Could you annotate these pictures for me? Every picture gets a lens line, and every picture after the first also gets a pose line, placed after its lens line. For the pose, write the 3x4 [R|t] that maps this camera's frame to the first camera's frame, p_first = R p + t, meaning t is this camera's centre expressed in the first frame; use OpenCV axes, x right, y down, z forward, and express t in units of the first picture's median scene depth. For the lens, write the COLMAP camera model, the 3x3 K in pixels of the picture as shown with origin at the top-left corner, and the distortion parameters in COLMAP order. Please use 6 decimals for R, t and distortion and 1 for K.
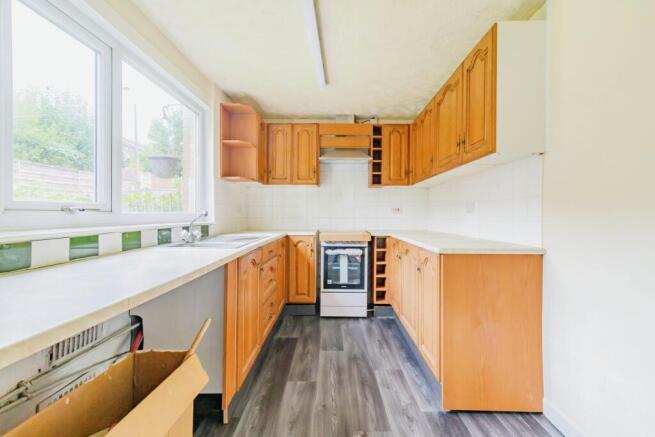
lens RADIAL K [[293.0, 0, 326.3], [0, 293.0, 212.2], [0, 0, 1]] dist [0.001794, 0.000245]
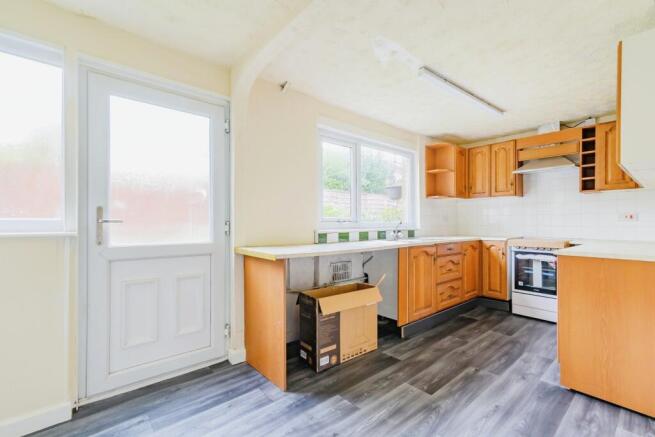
lens RADIAL K [[285.3, 0, 327.5], [0, 285.3, 218.5], [0, 0, 1]] dist [0.000338, 0.000002]
pose [[0.652776, -0.017538, -0.757348, 0.351839], [0.010725, 0.999846, -0.013909, -0.000569], [0.757475, 0.000957, 0.652863, -0.253367]]
